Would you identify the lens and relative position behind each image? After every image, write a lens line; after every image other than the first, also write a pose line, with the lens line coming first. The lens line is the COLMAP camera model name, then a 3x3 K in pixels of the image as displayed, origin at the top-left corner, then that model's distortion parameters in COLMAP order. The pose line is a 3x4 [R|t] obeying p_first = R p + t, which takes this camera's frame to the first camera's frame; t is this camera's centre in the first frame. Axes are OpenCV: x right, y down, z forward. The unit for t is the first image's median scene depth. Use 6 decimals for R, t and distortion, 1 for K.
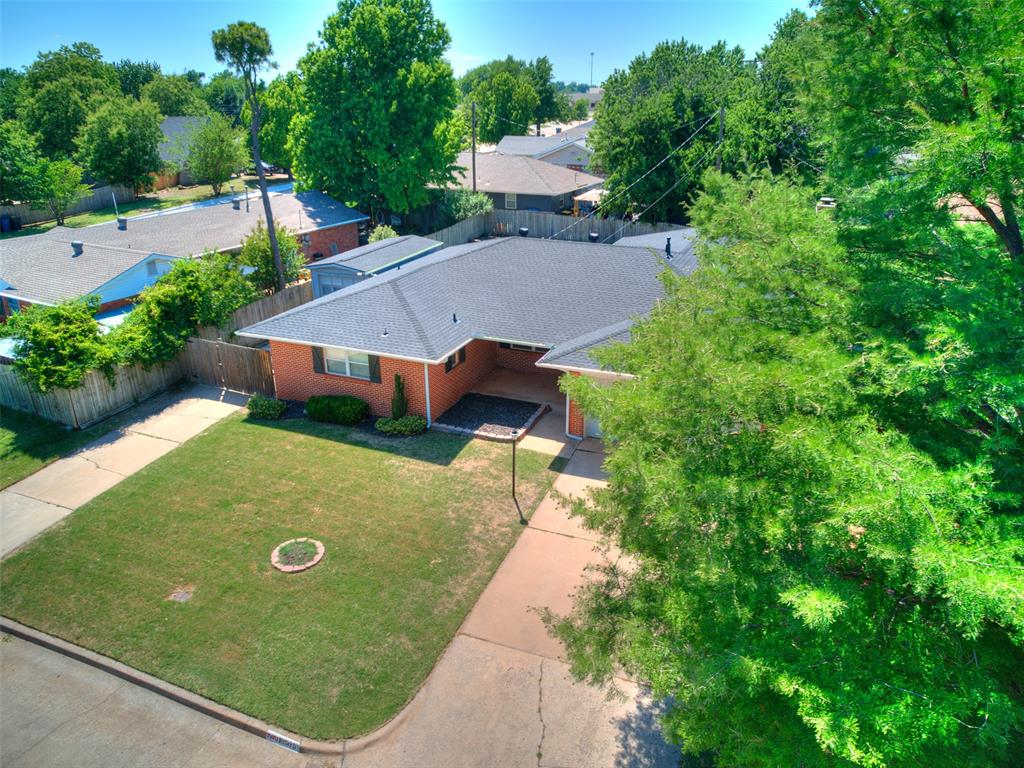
lens RADIAL K [[744.8, 0, 514.6], [0, 744.8, 386.7], [0, 0, 1]] dist [-0.071244, 0.056777]
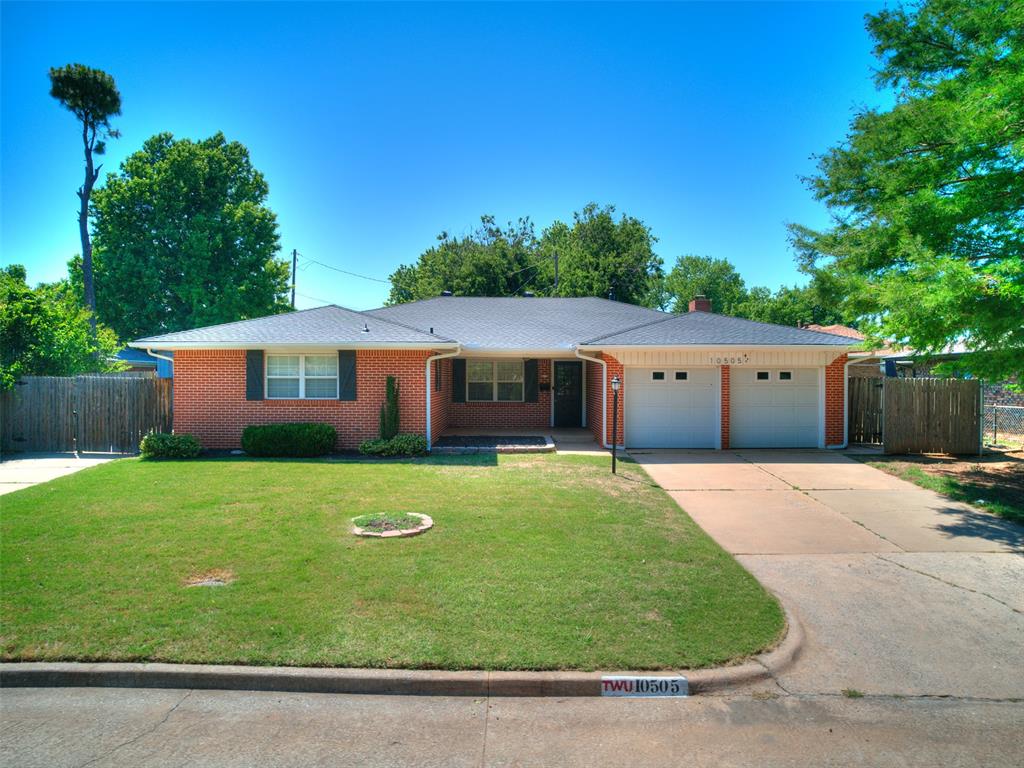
lens RADIAL K [[744.8, 0, 511.2], [0, 744.8, 380.1], [0, 0, 1]] dist [-0.071244, 0.056777]
pose [[0.921081, 0.003867, 0.389353, -0.327678], [0.142451, 0.927282, -0.346202, 0.256000], [-0.362379, 0.374343, 0.853551, 0.311789]]
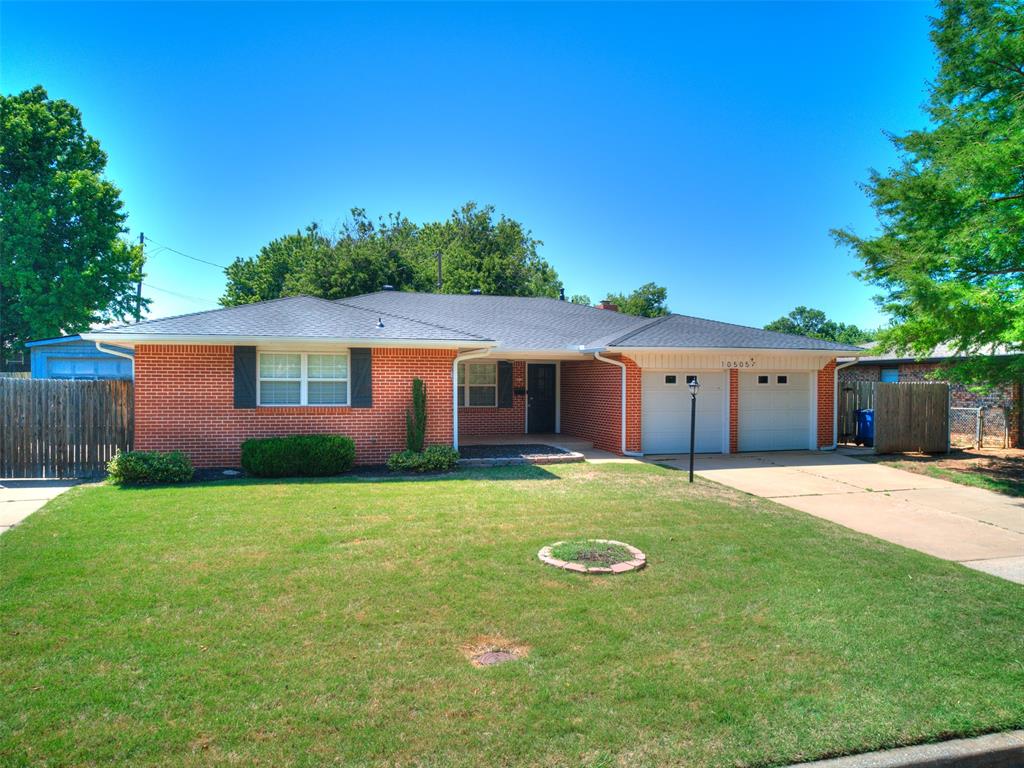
lens RADIAL K [[744.8, 0, 514.2], [0, 744.8, 387.3], [0, 0, 1]] dist [-0.071244, 0.056777]
pose [[0.771809, 0.002474, 0.635849, -0.489129], [0.234274, 0.928538, -0.287981, 0.190462], [-0.591123, 0.371229, 0.716075, 0.478894]]
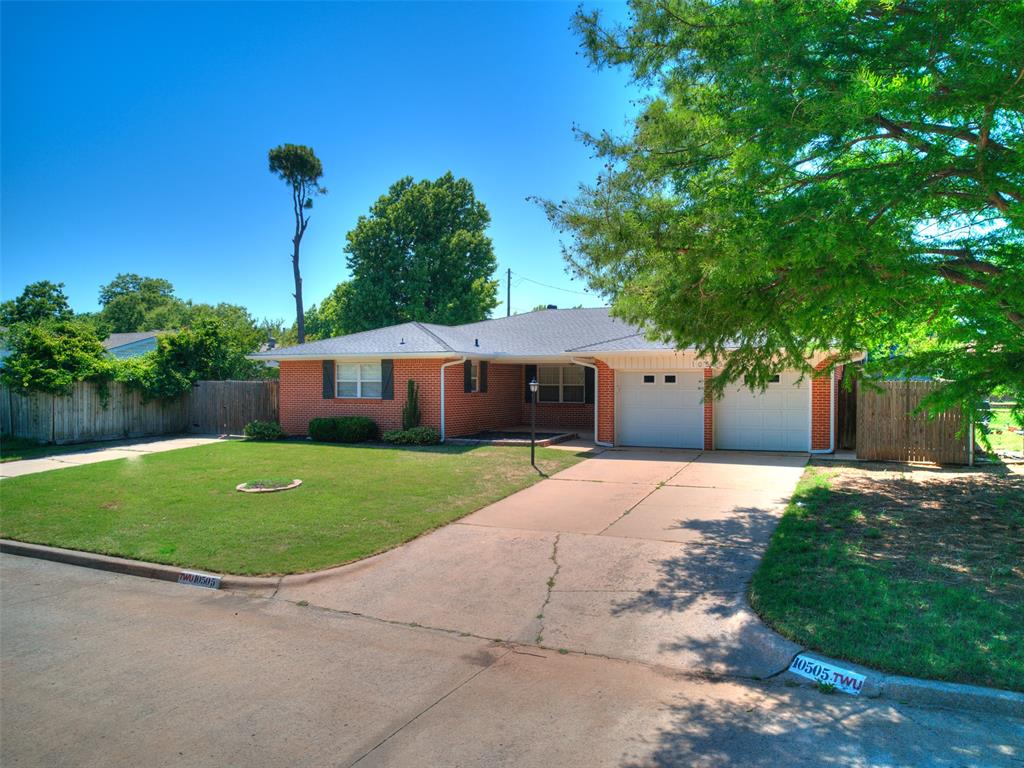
lens RADIAL K [[744.8, 0, 550.9], [0, 744.8, 384.3], [0, 0, 1]] dist [-0.071244, 0.056777]
pose [[0.999973, 0.004219, -0.006055, 0.020501], [-0.006183, 0.926982, -0.375055, 0.324573], [0.004031, 0.375082, 0.926983, 0.144020]]
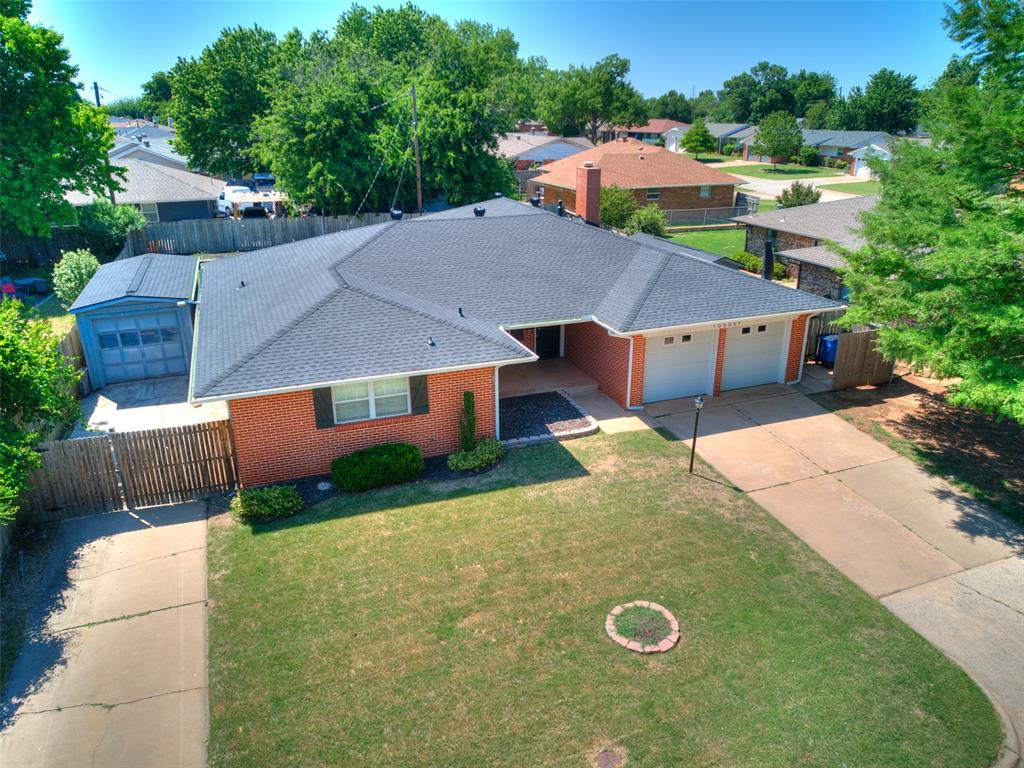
lens RADIAL K [[744.8, 0, 514.8], [0, 744.8, 386.8], [0, 0, 1]] dist [-0.071244, 0.056777]
pose [[0.719388, -0.244891, 0.650007, -0.598674], [0.259589, 0.962769, 0.075428, -0.063445], [-0.644278, 0.114473, 0.756176, 0.384191]]
